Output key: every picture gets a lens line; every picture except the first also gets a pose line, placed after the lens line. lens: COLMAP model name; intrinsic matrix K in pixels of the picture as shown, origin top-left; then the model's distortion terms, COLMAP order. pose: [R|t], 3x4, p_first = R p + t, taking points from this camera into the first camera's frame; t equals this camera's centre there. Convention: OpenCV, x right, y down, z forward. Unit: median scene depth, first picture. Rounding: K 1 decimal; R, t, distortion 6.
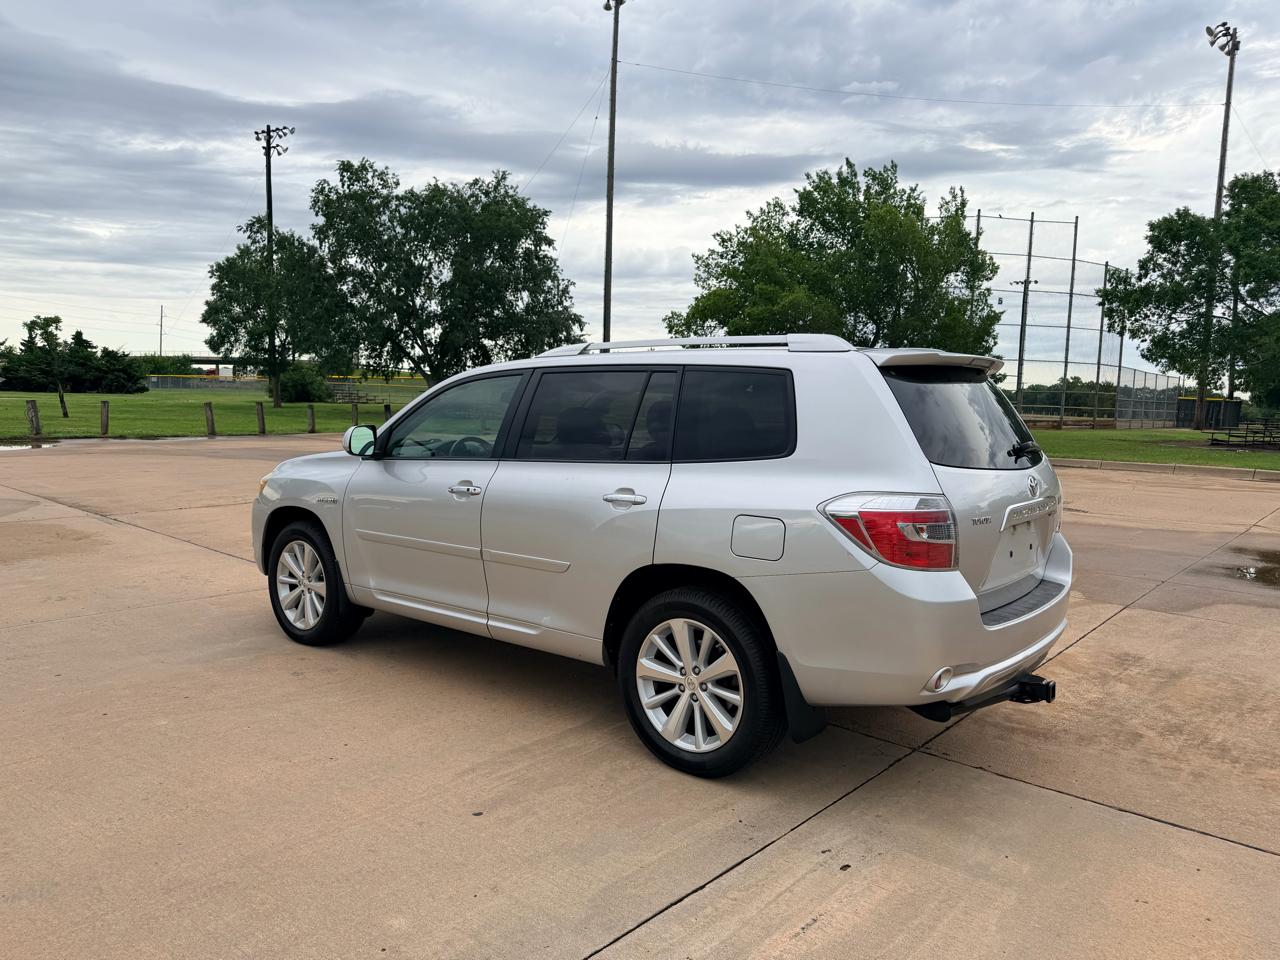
lens RADIAL K [[888.6, 0, 640.9], [0, 888.6, 488.8], [0, 0, 1]] dist [0.081574, -0.112706]
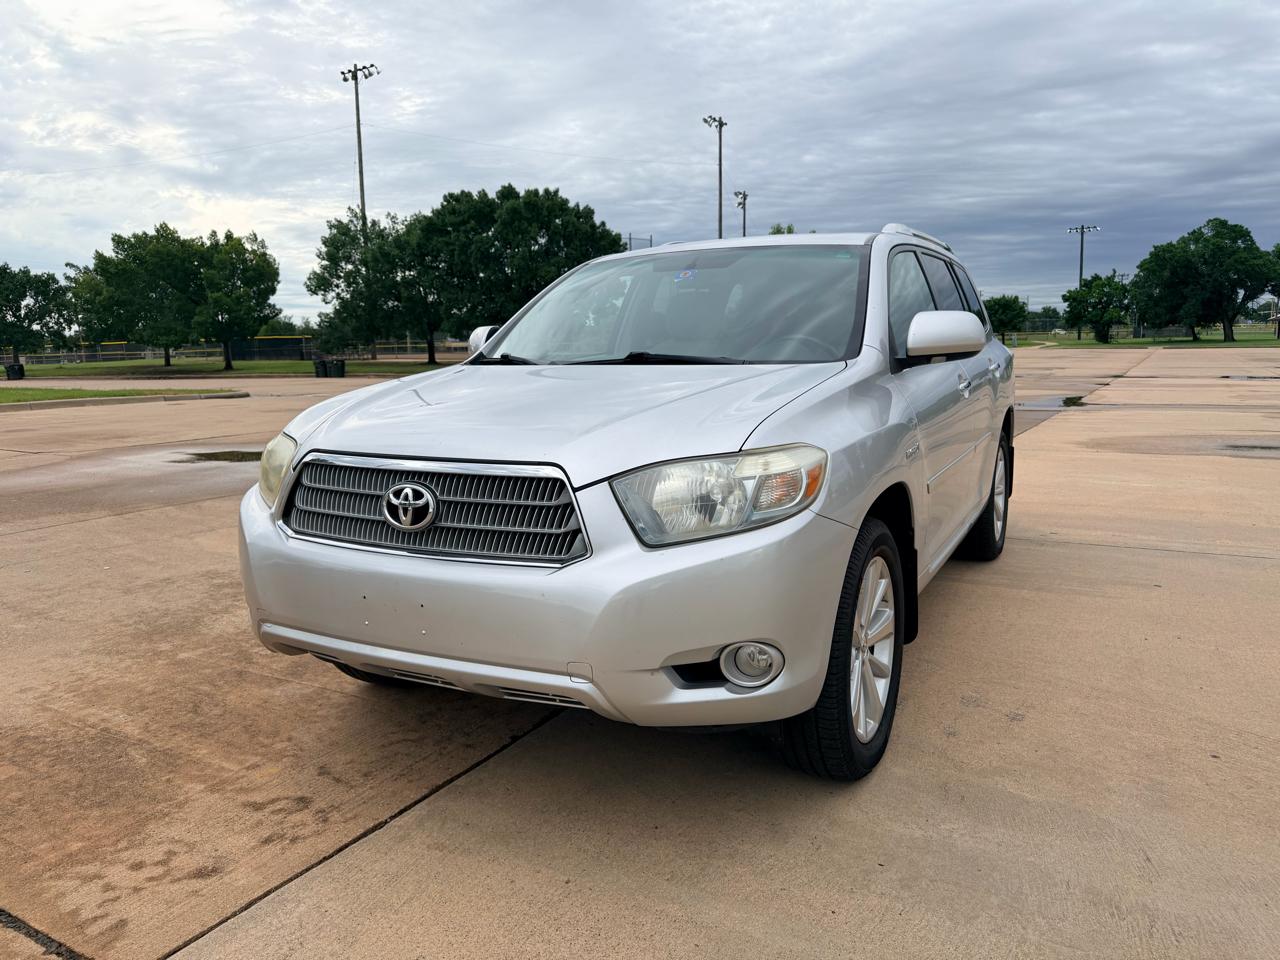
lens RADIAL K [[903.4, 0, 643.1], [0, 903.4, 480.9], [0, 0, 1]] dist [0.022319, -0.025555]
pose [[-0.188232, -0.166025, 0.967990, -0.134257], [0.111975, 0.975553, 0.189096, -0.014580], [-0.975720, 0.143985, -0.165040, 0.196255]]
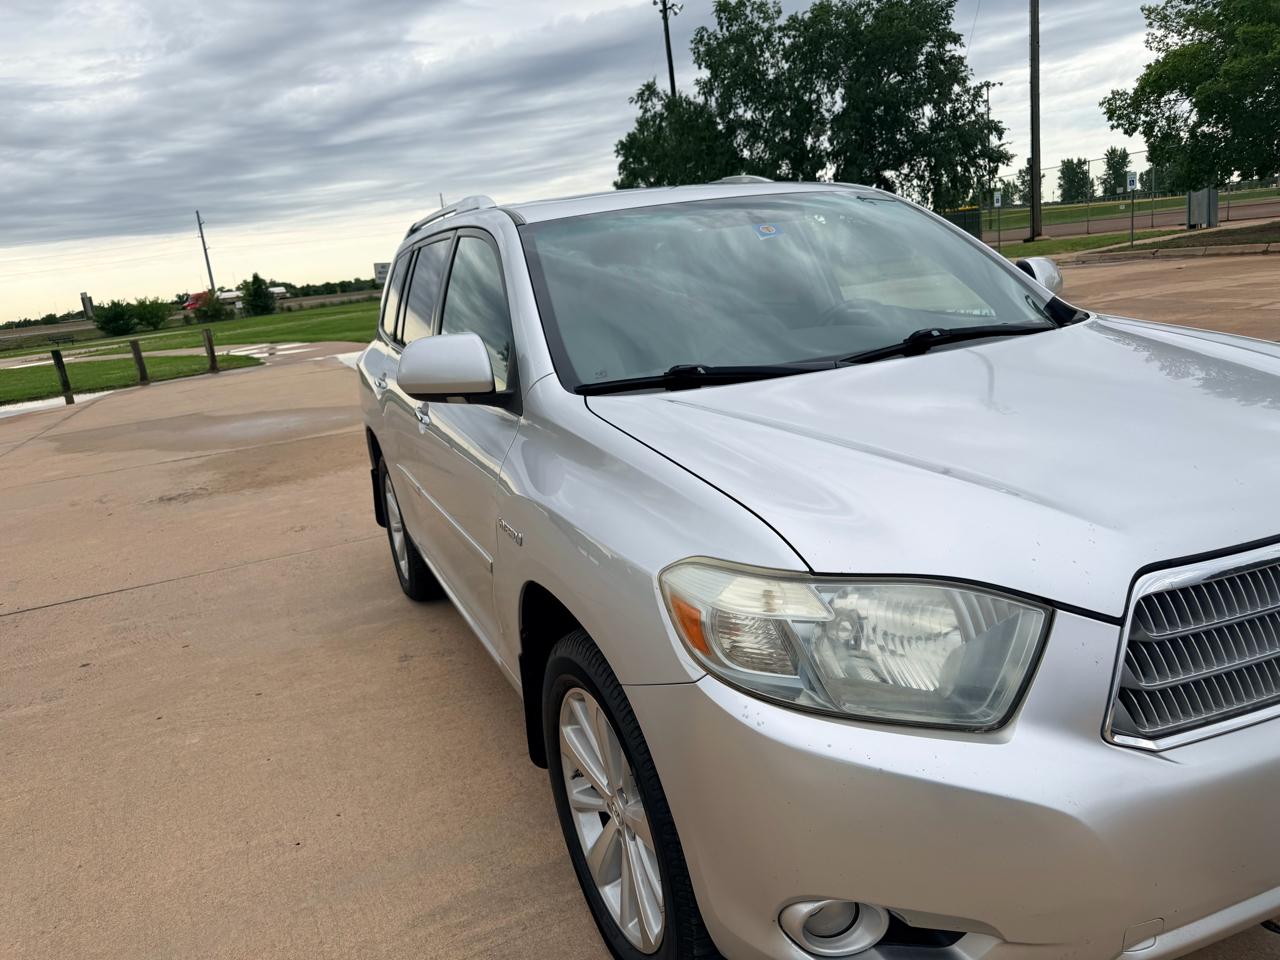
lens RADIAL K [[913.8, 0, 655.1], [0, 913.8, 481.8], [0, 0, 1]] dist [-0.002295, 0.001371]
pose [[0.895091, -0.022818, -0.445298, 0.023547], [0.090824, 0.987082, 0.131984, -0.003898], [0.436534, -0.158581, 0.885601, 0.063090]]
